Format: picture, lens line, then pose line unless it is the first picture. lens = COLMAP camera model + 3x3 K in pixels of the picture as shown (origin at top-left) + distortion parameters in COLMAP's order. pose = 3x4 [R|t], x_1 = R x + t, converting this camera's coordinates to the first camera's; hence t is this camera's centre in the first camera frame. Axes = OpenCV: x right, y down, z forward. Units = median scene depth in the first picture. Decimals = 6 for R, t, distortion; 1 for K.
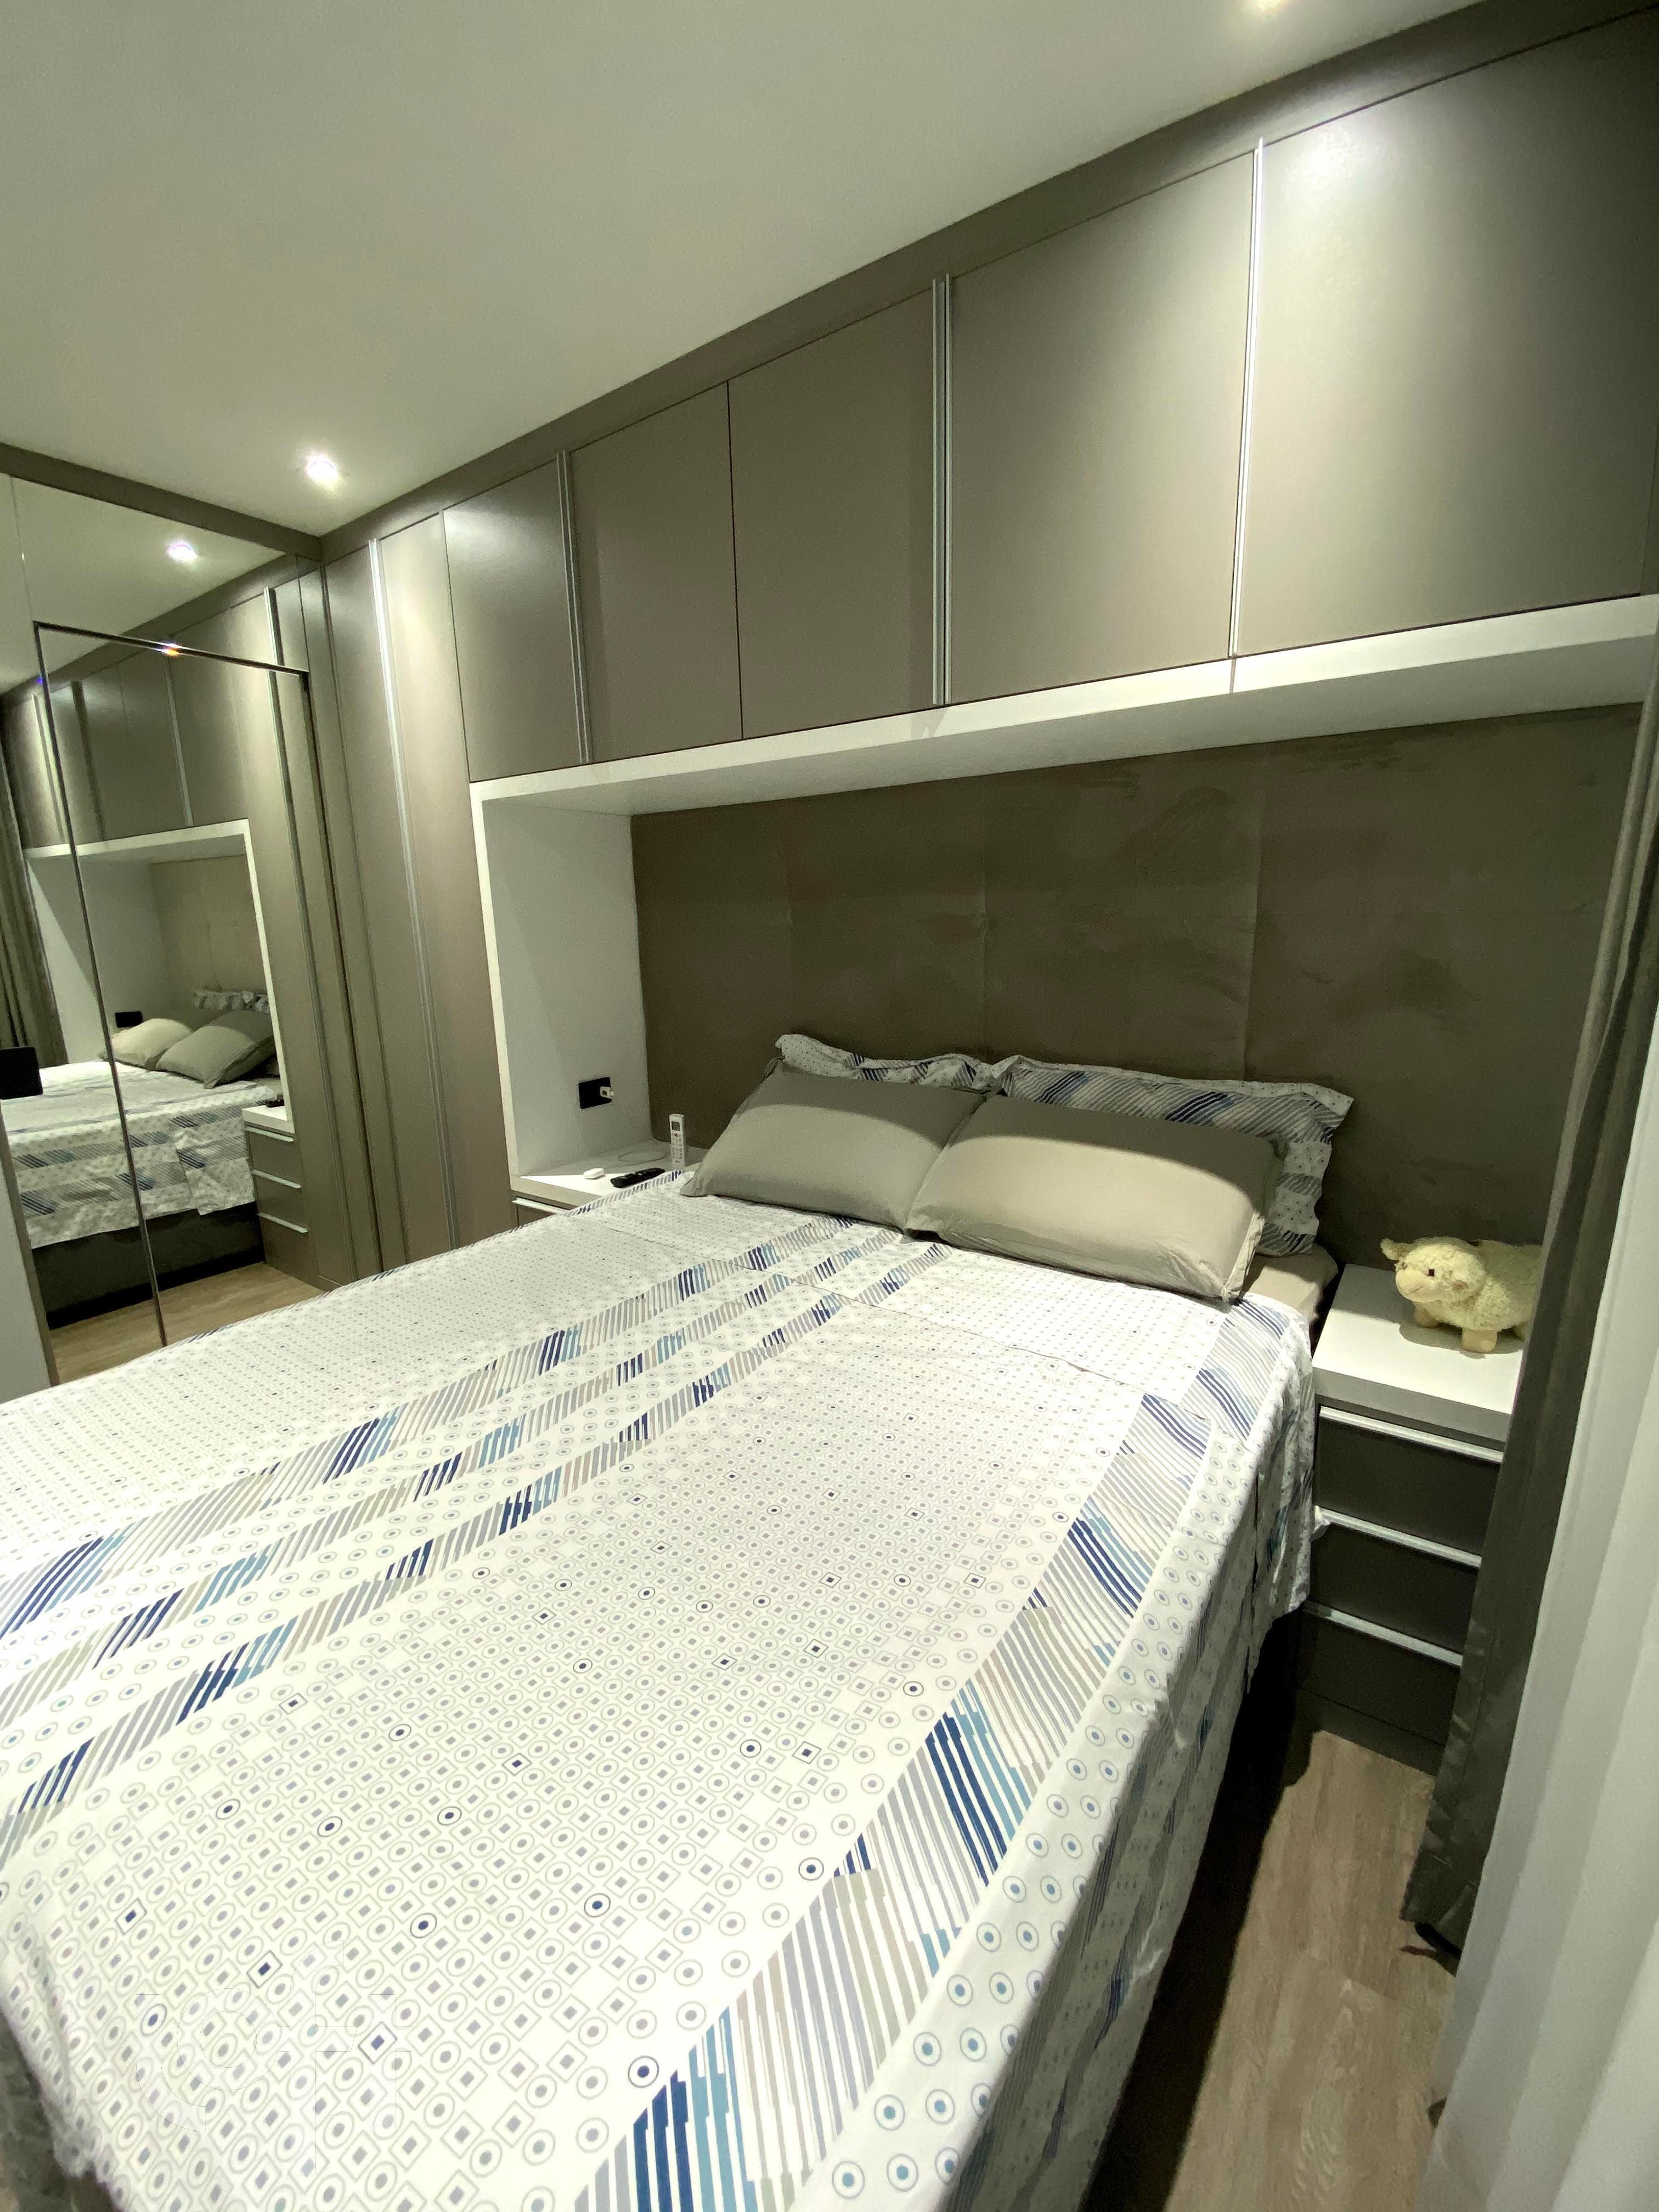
lens RADIAL K [[913.5, 0, 862.6], [0, 913.5, 1120.4], [0, 0, 1]] dist [0.039938, -0.024571]
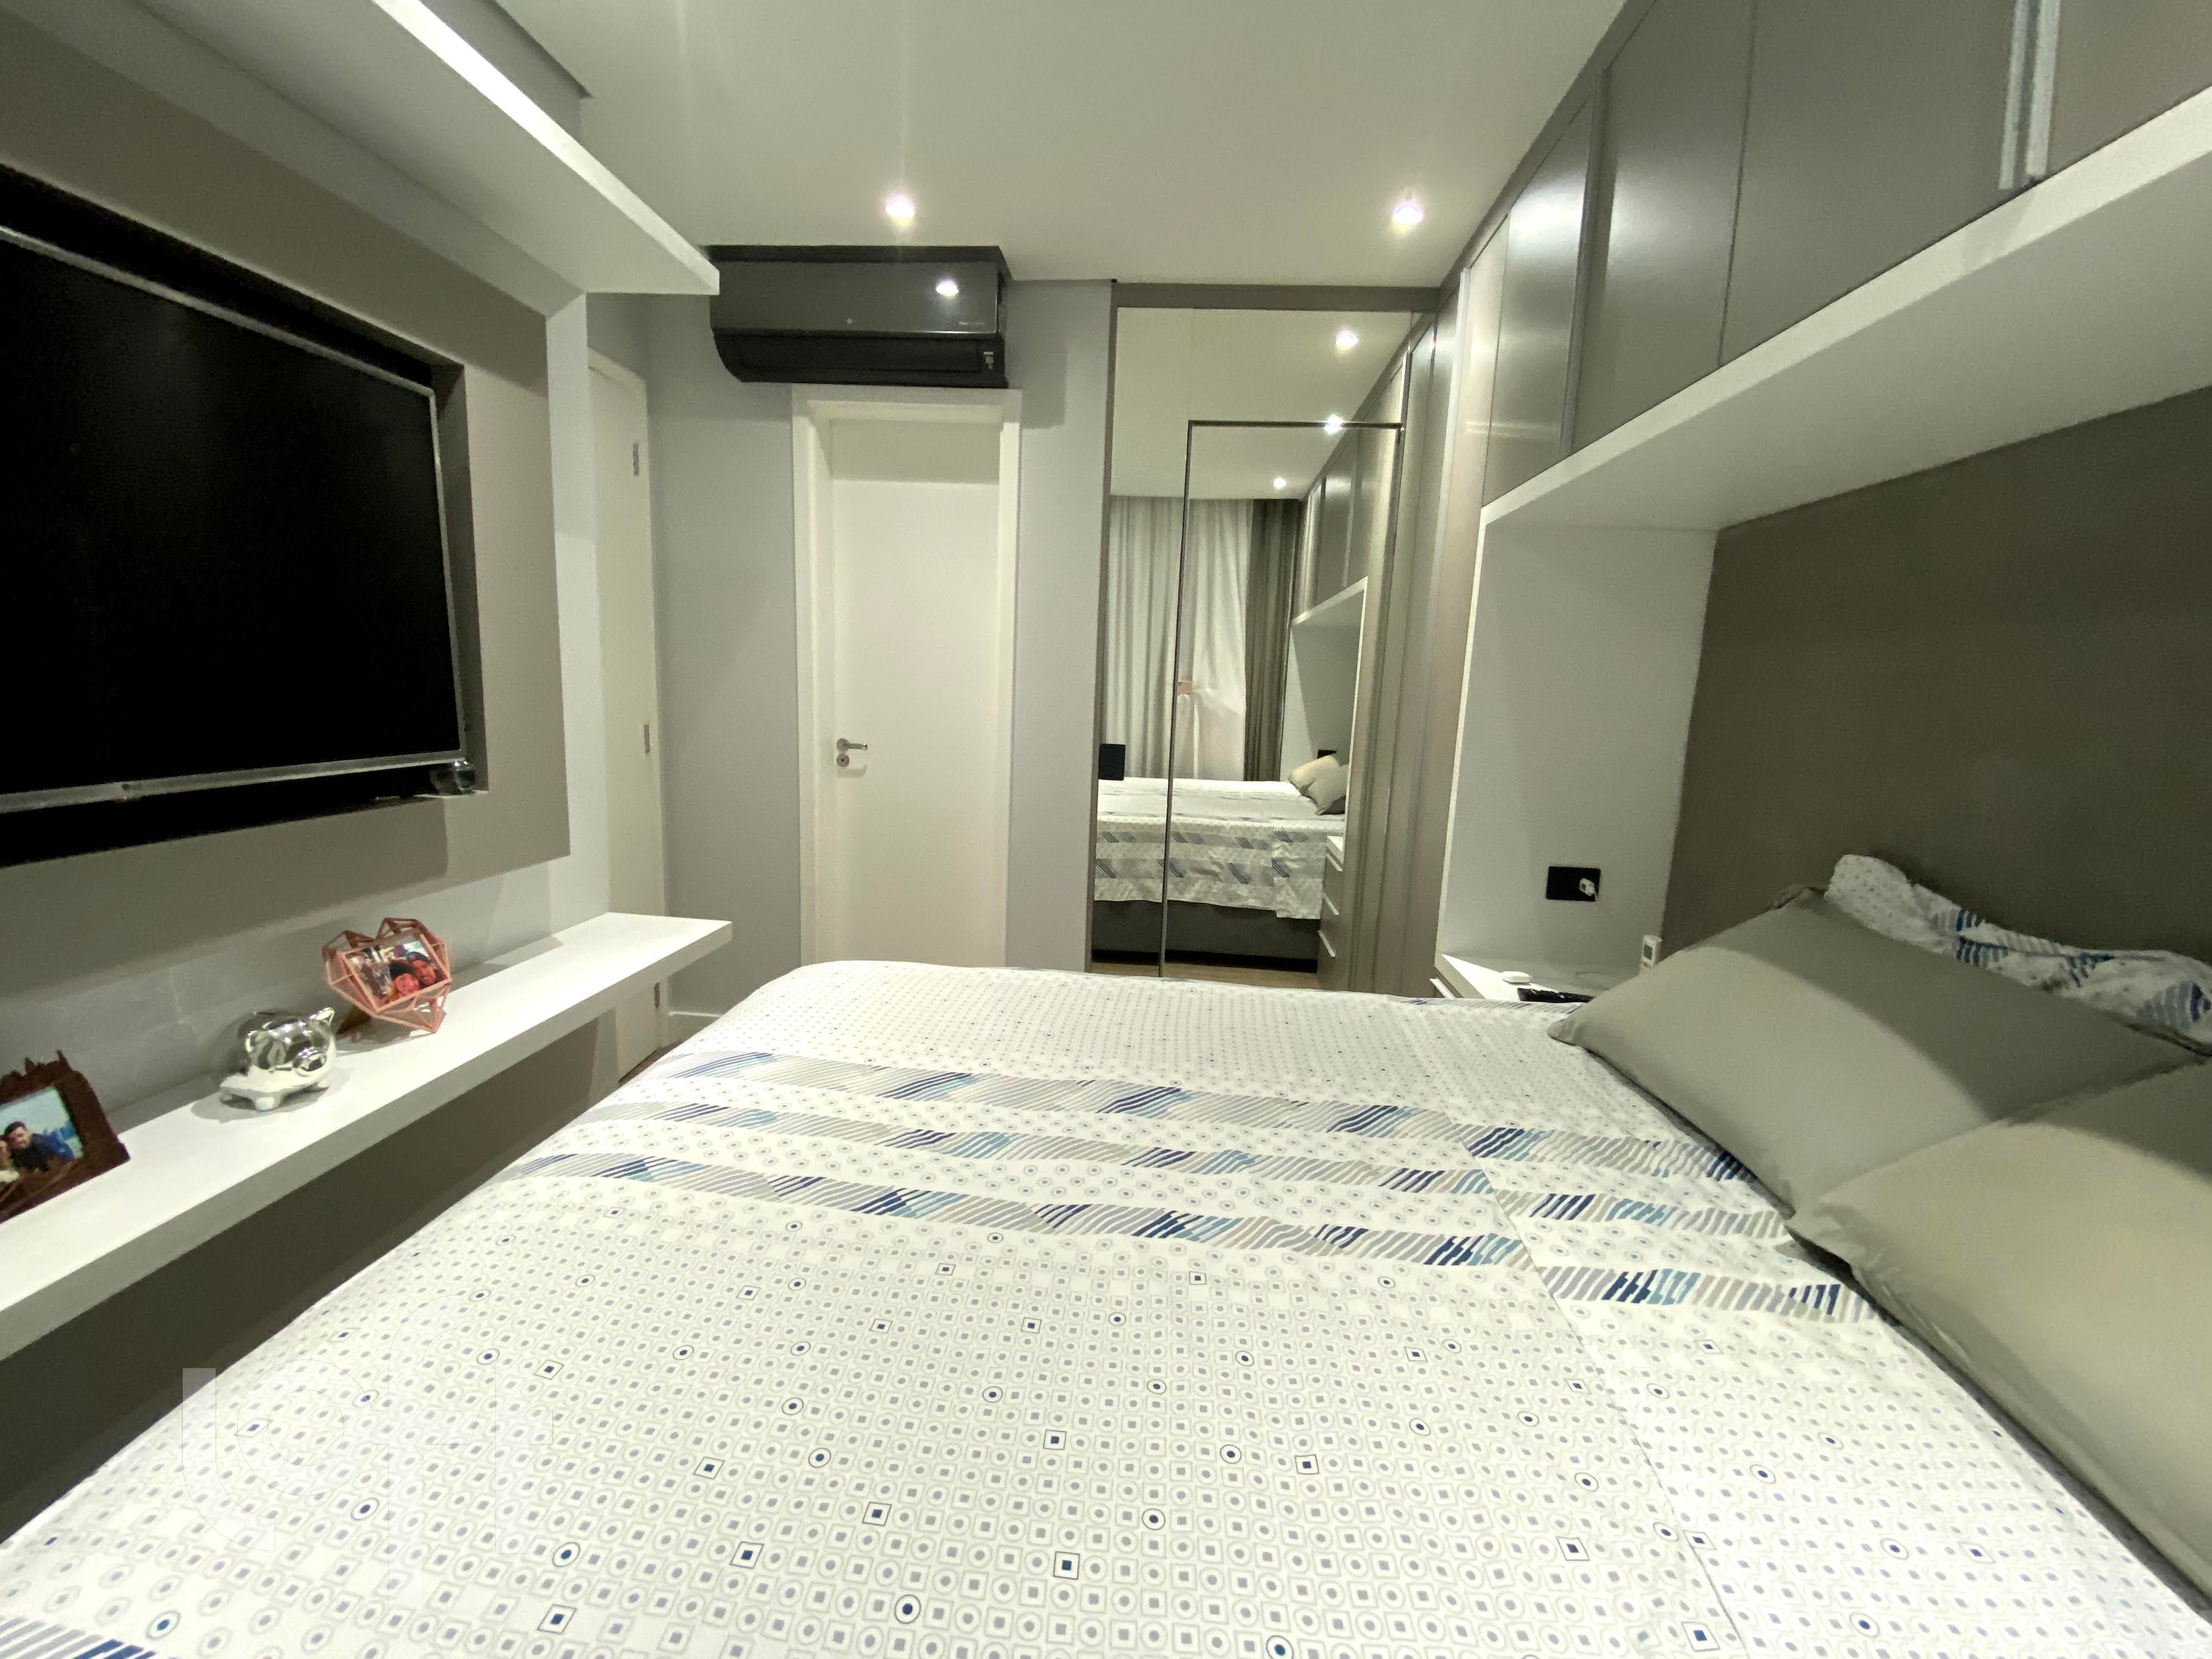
lens RADIAL K [[913.5, 0, 1077.0], [0, 913.5, 821.6], [0, 0, 1]] dist [0.039938, -0.024571]
pose [[0.473481, 0.172146, -0.863818, 0.231626], [-0.248072, 0.967078, 0.056749, -0.027764], [0.845149, 0.187420, 0.500597, 0.309721]]
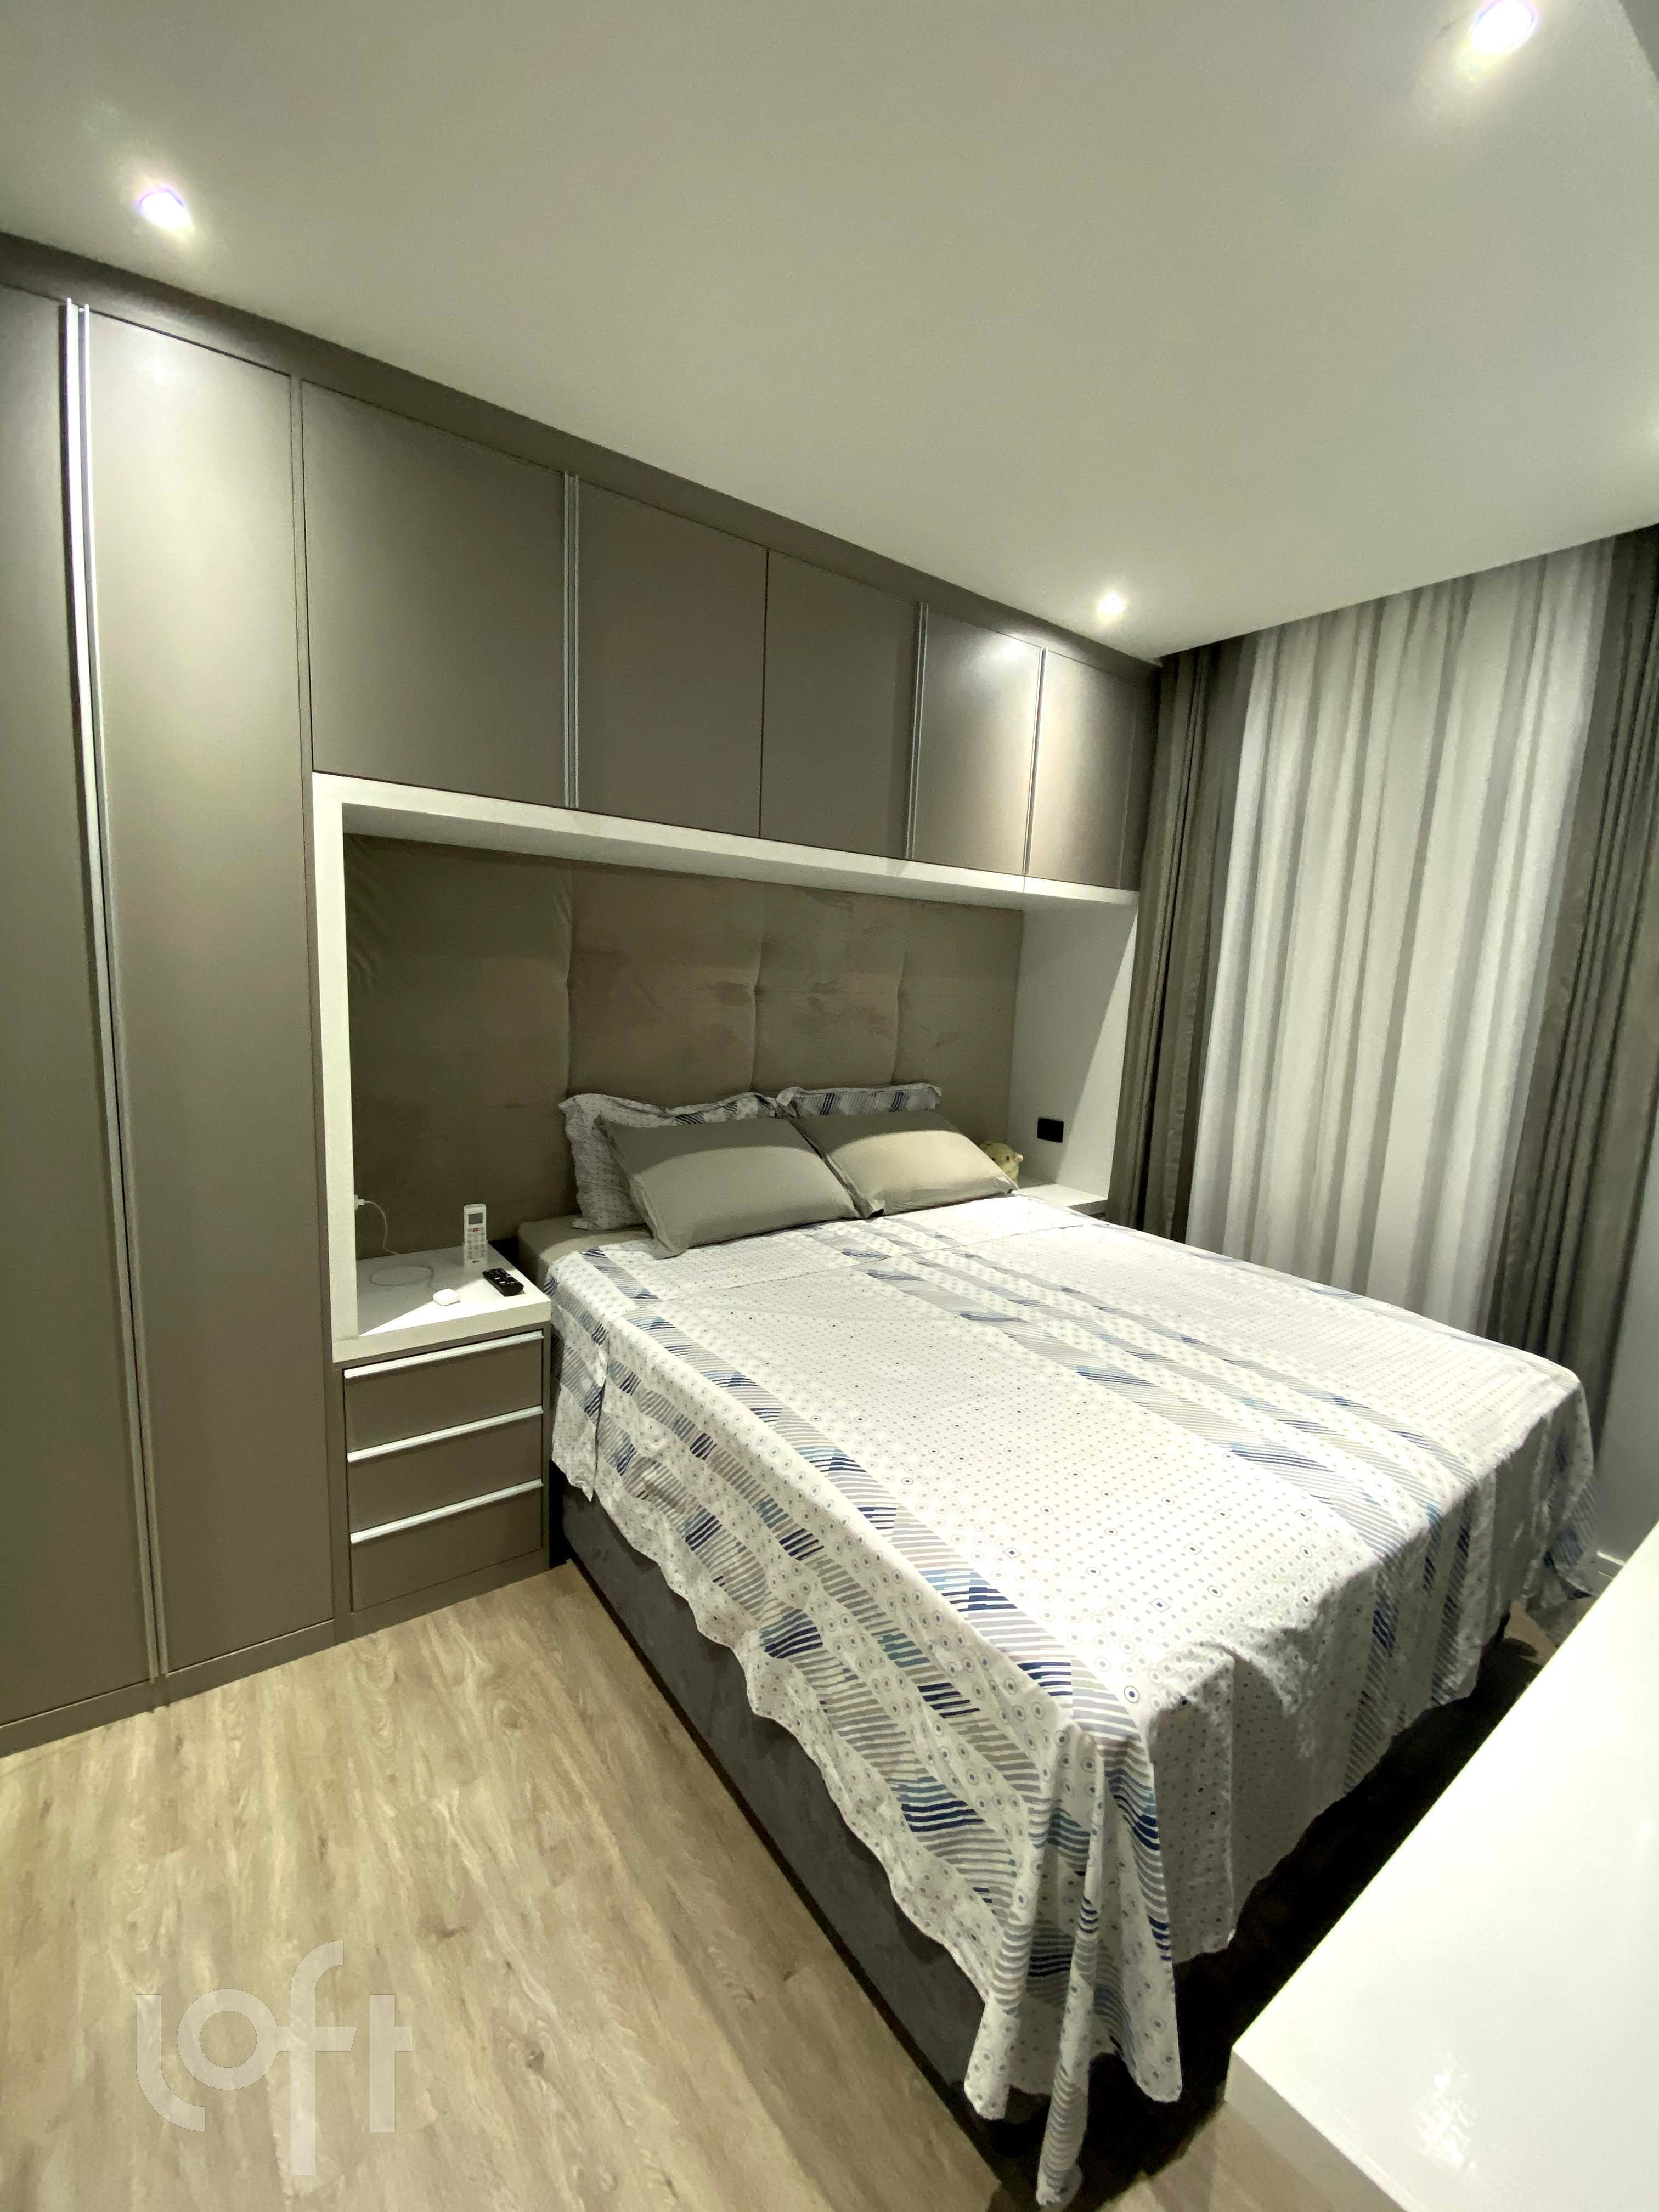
lens RADIAL K [[907.9, 0, 829.5], [0, 907.9, 1106.0], [0, 0, 1]] dist [0.028309, -0.024265]
pose [[0.326835, -0.108544, 0.938828, -1.079684], [0.165579, 0.984594, 0.056192, -0.110035], [-0.930464, 0.137085, 0.339772, 0.493545]]
